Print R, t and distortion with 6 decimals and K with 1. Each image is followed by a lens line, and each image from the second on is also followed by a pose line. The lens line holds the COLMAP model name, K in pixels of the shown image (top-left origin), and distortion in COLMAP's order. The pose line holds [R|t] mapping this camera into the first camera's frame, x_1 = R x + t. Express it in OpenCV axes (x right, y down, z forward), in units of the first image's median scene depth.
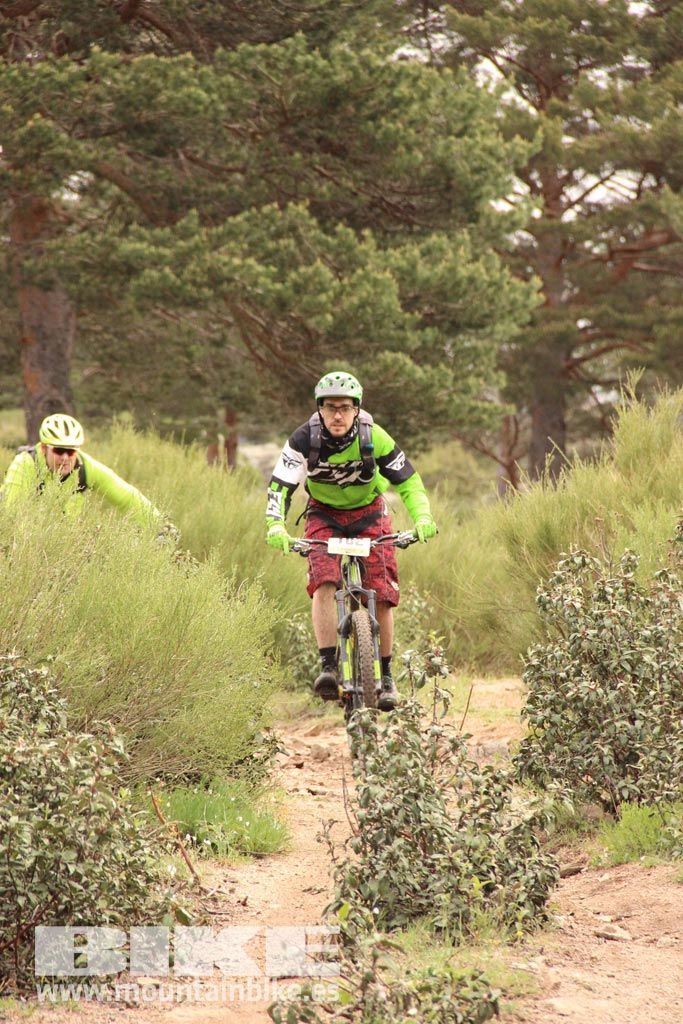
lens RADIAL K [[5860.3, 0, 341.1], [0, 5860.3, 514.0], [0, 0, 1]] dist [2.098063, -6.136680]
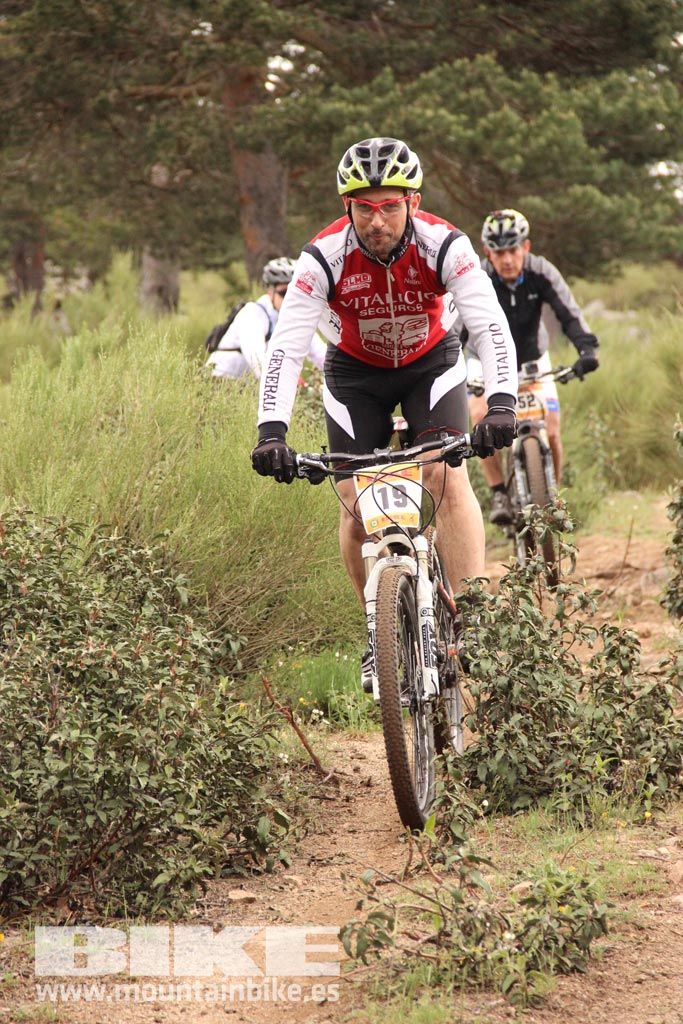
lens RADIAL K [[4840.8, 0, 341.0], [0, 4840.8, 518.0], [0, 0, 1]] dist [1.246697, 6.108110]
pose [[0.996144, -0.065555, -0.058308, 0.028962], [0.067727, 0.997051, 0.036088, -0.005275], [0.055771, -0.039897, 0.997646, 0.236893]]
